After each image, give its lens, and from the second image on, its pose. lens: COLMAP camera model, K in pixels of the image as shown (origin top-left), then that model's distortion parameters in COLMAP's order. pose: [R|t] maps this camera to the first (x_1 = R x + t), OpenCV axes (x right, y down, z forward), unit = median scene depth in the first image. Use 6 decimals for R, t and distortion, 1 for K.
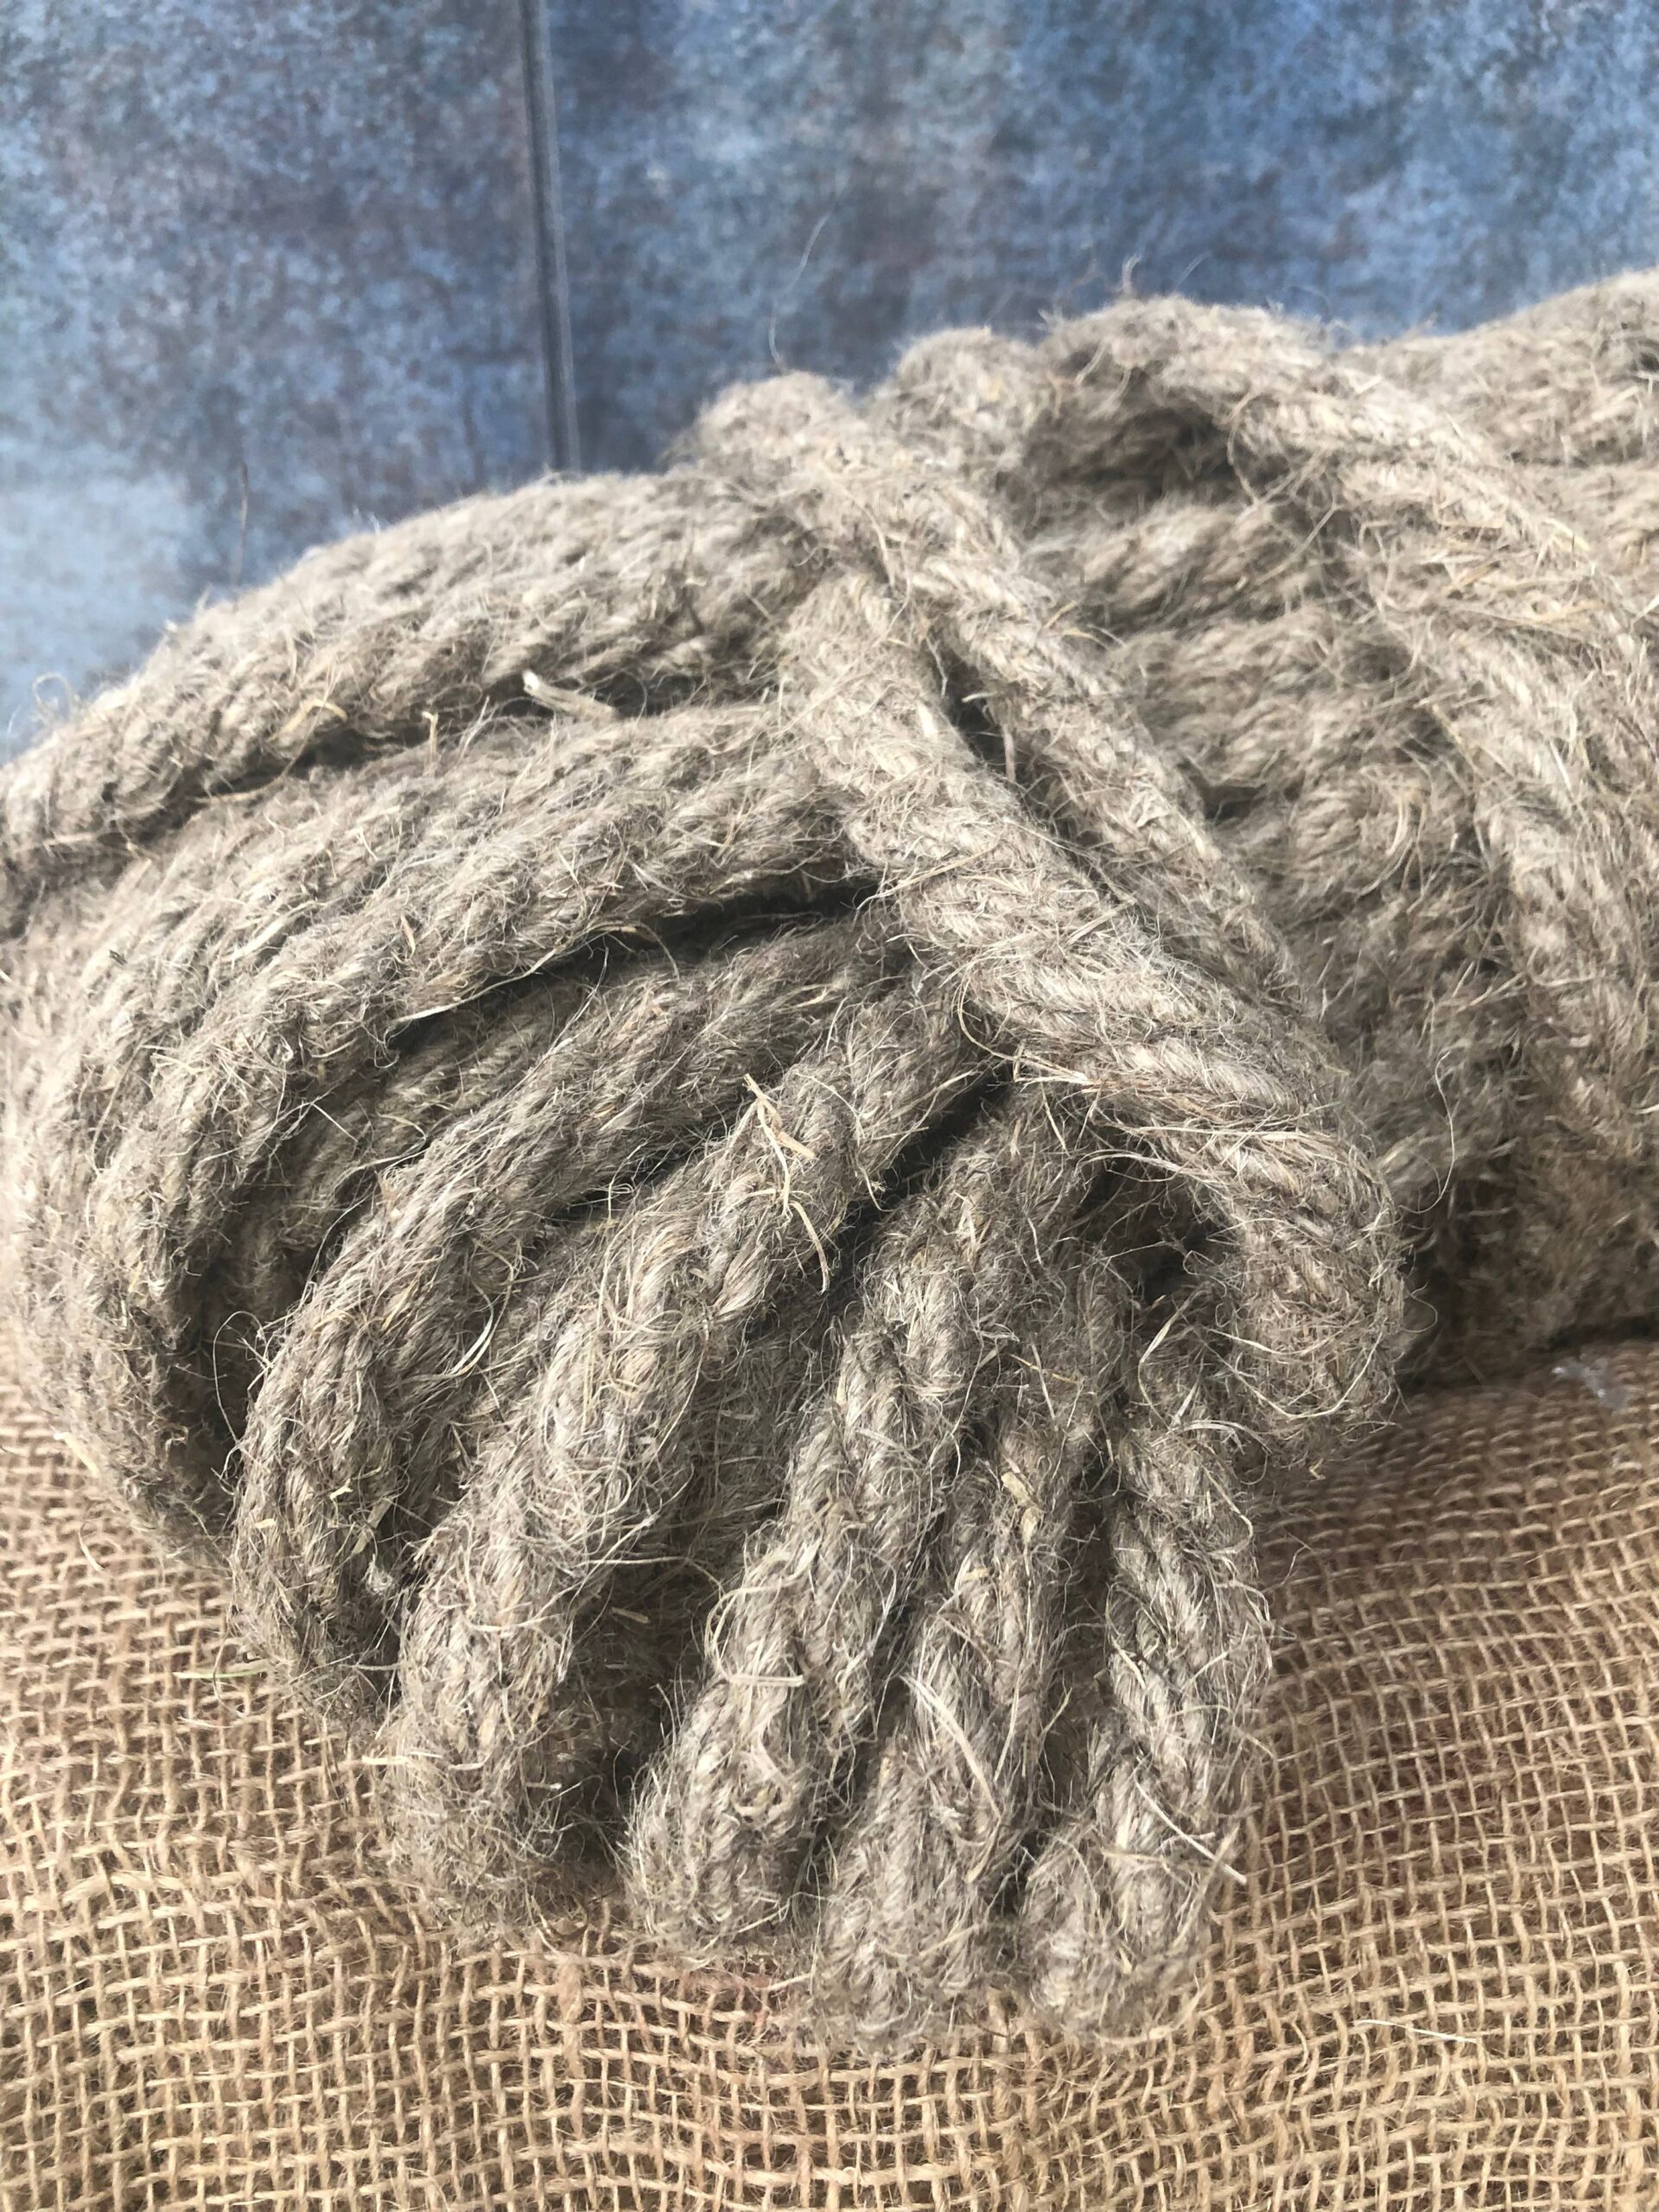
lens RADIAL K [[1889.8, 0, 825.9], [0, 1889.8, 1108.8], [0, 0, 1]] dist [0.002606, 0.010833]
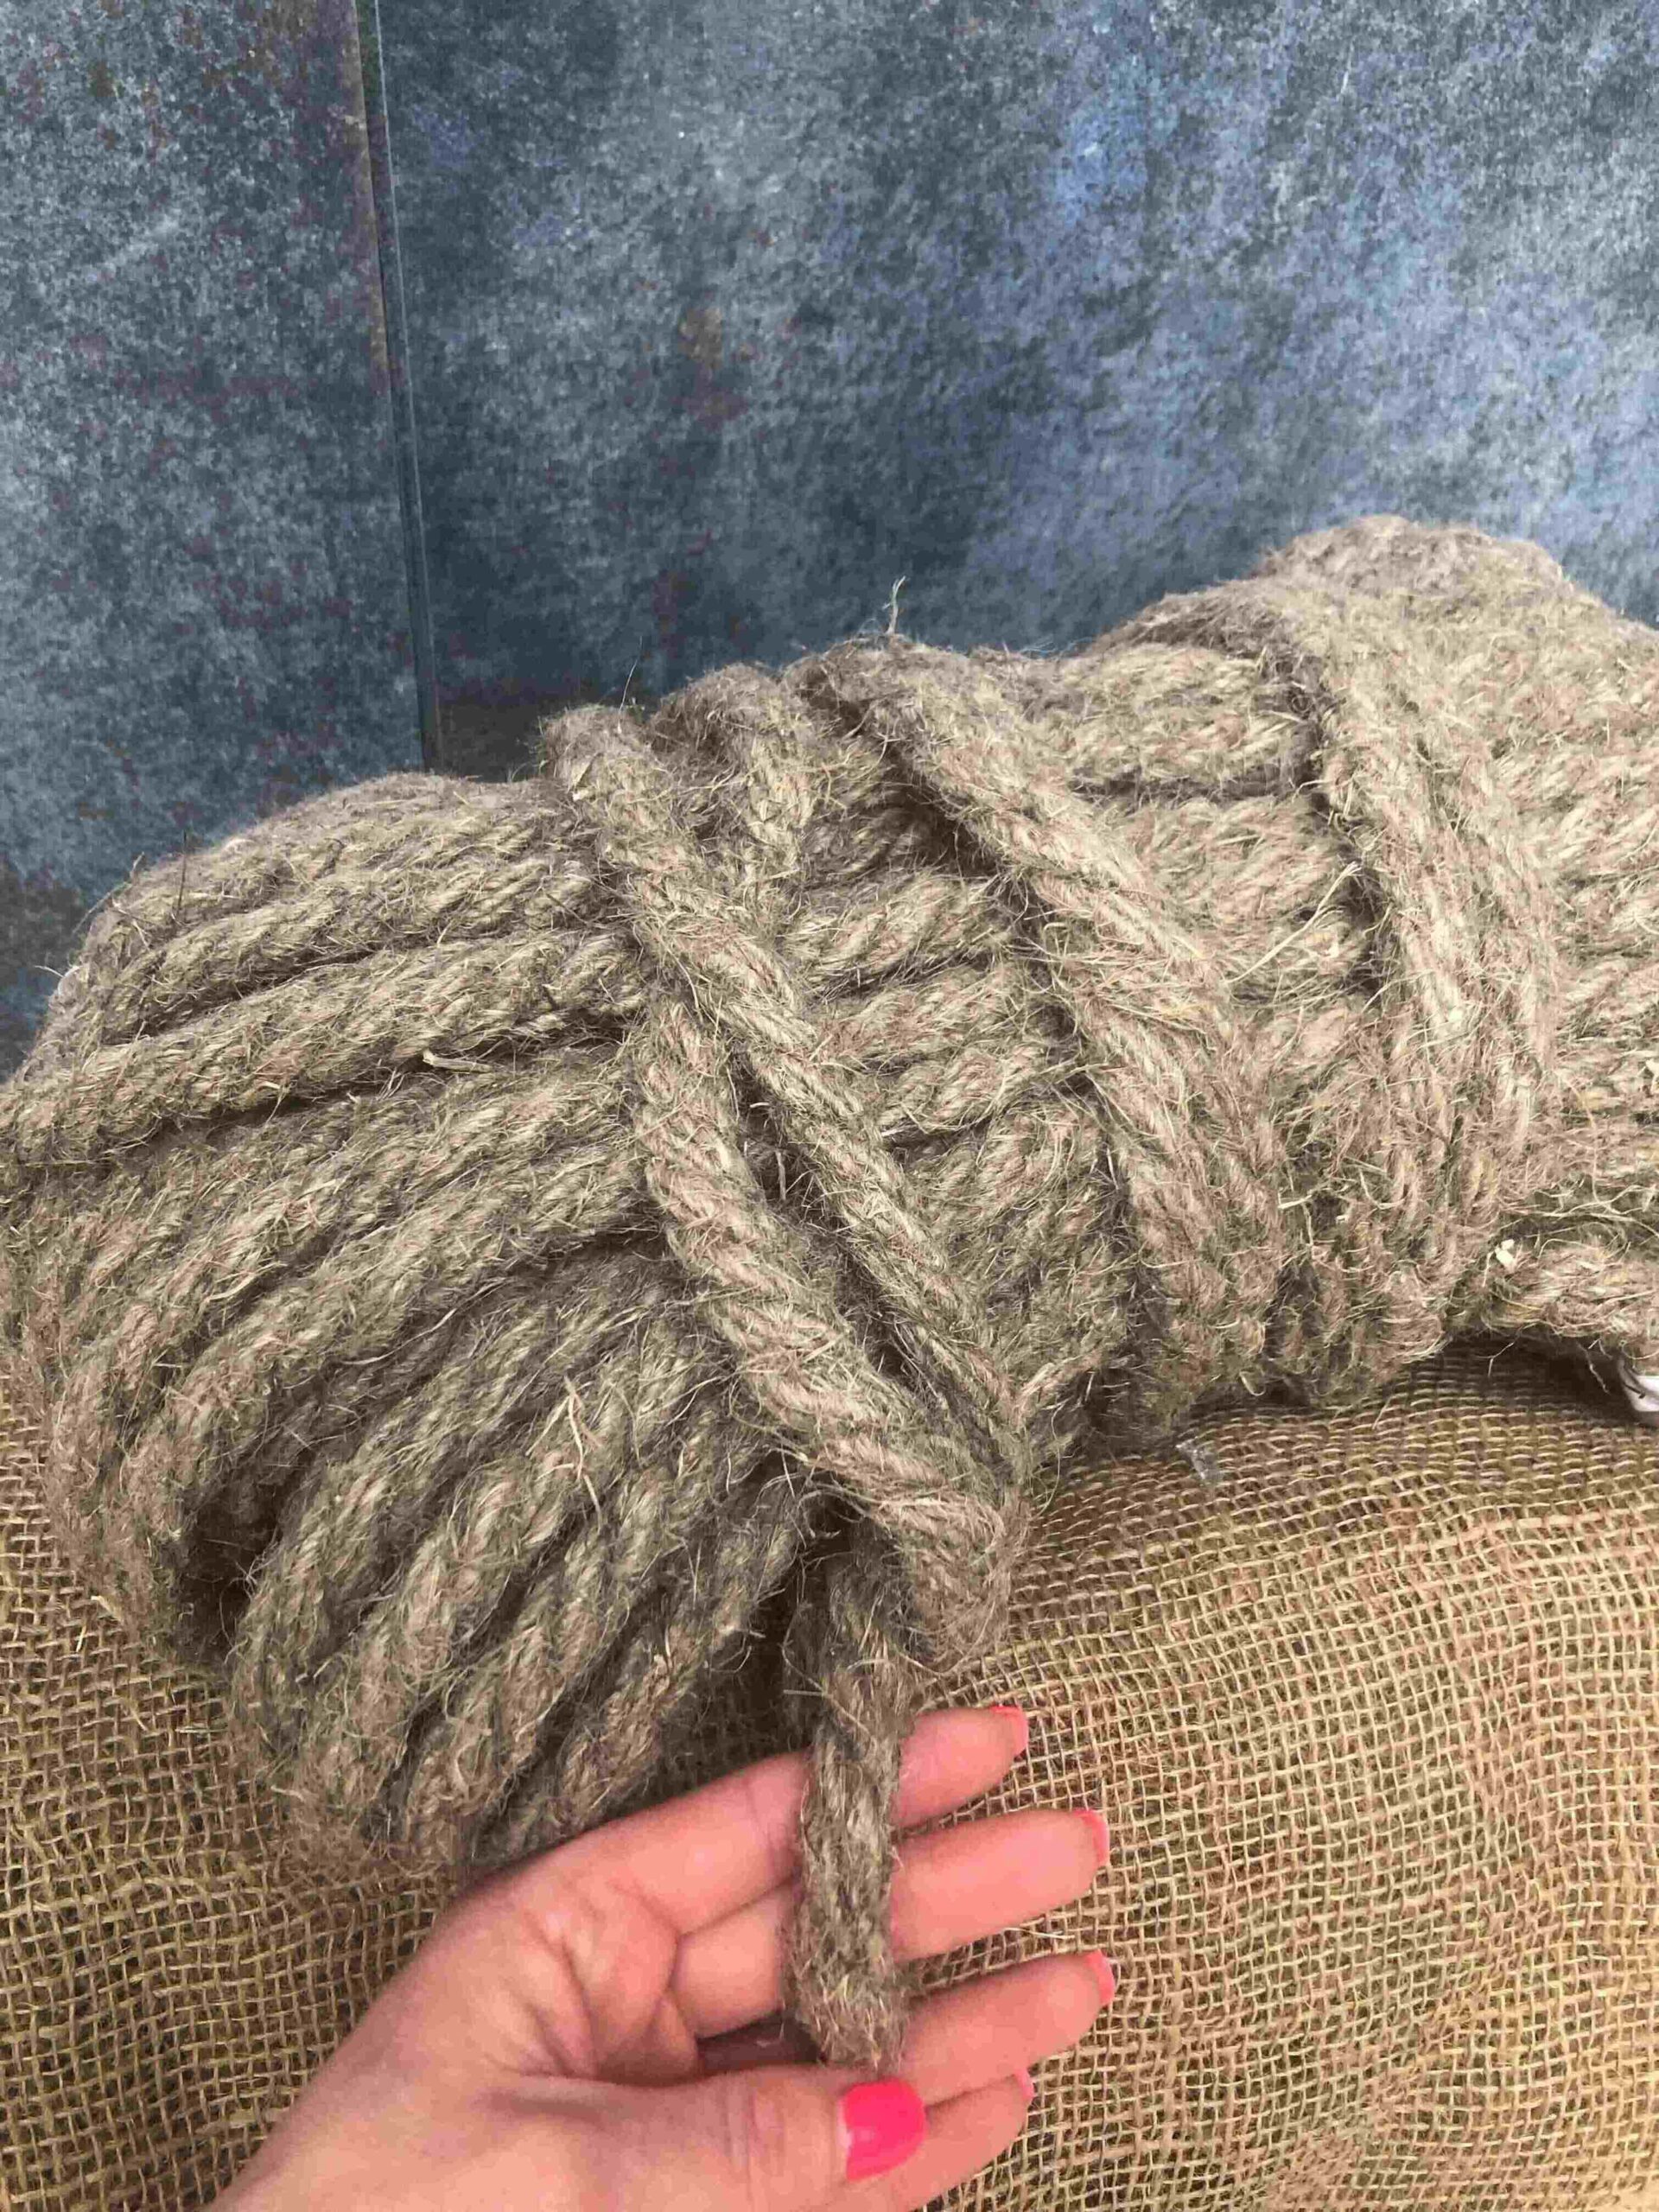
lens RADIAL K [[1889.8, 0, 835.4], [0, 1889.8, 1101.1], [0, 0, 1]] dist [0.002606, 0.010833]
pose [[0.994929, 0.002552, 0.100550, -0.001799], [-0.020129, 0.984507, 0.174186, -0.412208], [-0.098548, -0.175326, 0.979566, -0.335751]]
